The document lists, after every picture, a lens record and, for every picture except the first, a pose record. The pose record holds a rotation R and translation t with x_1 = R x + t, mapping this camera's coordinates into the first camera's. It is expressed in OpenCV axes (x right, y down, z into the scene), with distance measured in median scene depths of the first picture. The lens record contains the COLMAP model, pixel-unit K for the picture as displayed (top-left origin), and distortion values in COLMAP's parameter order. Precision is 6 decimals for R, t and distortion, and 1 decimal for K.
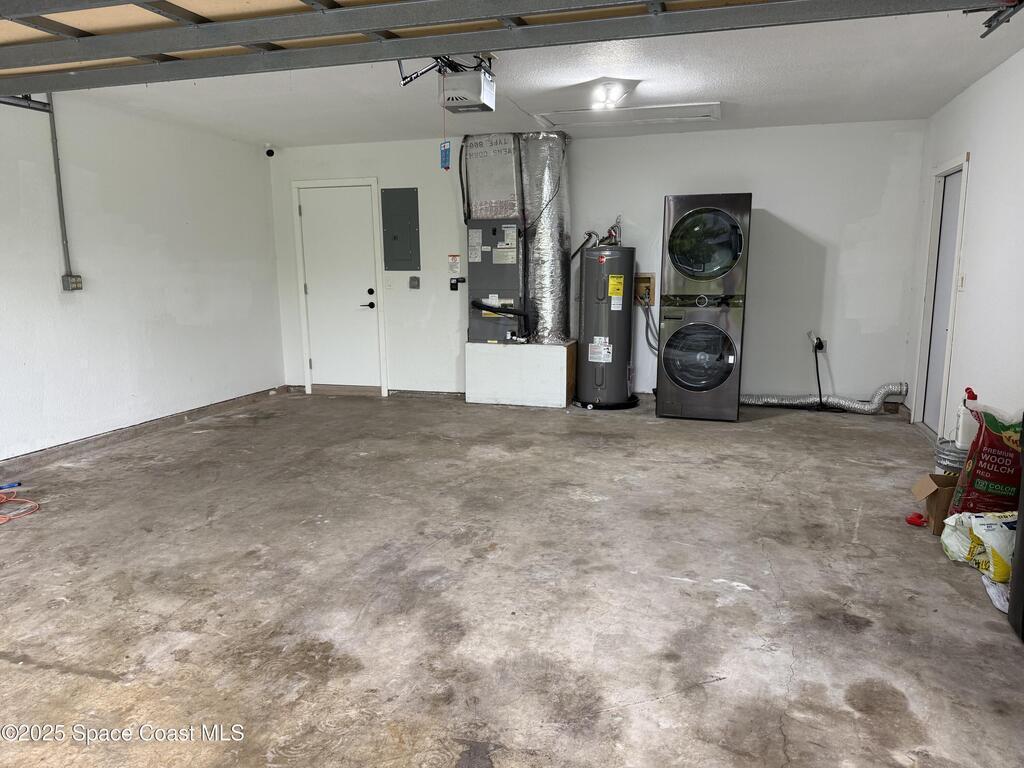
lens RADIAL K [[715.7, 0, 512.4], [0, 715.7, 381.7], [0, 0, 1]] dist [0.049277, -0.066945]
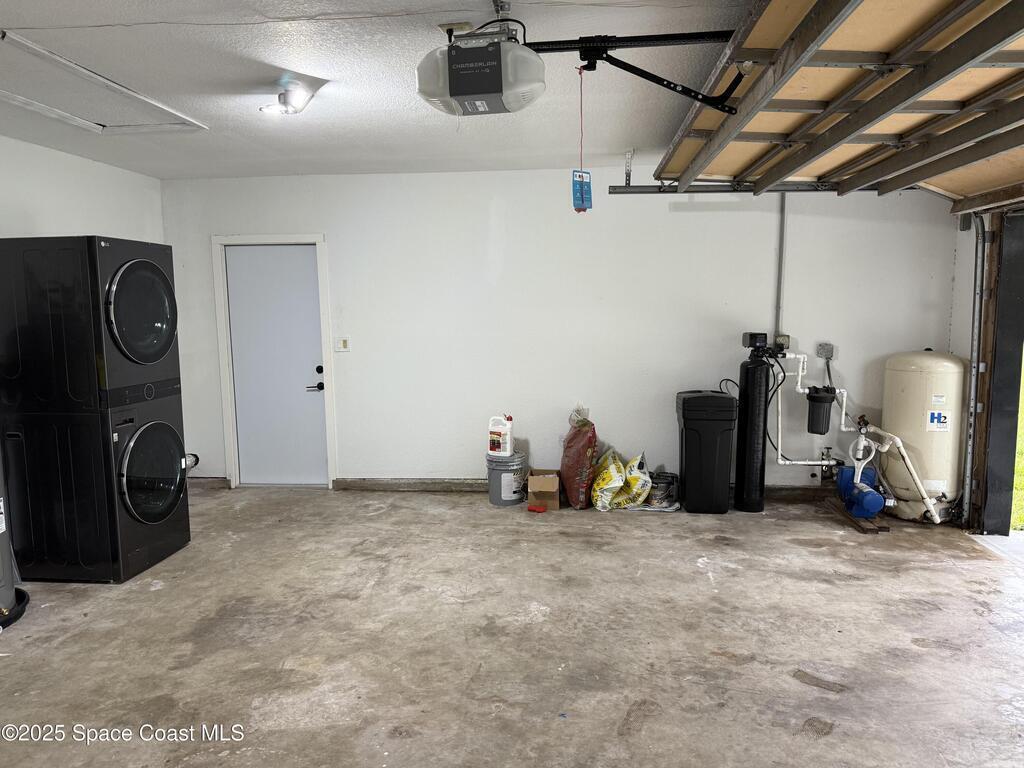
lens RADIAL K [[715.7, 0, 508.4], [0, 715.7, 377.8], [0, 0, 1]] dist [0.049277, -0.066945]
pose [[-0.175037, -0.101360, 0.979330, -0.701591], [0.176512, 0.975340, 0.132496, -0.230491], [-0.968610, 0.196055, -0.152830, 1.124421]]
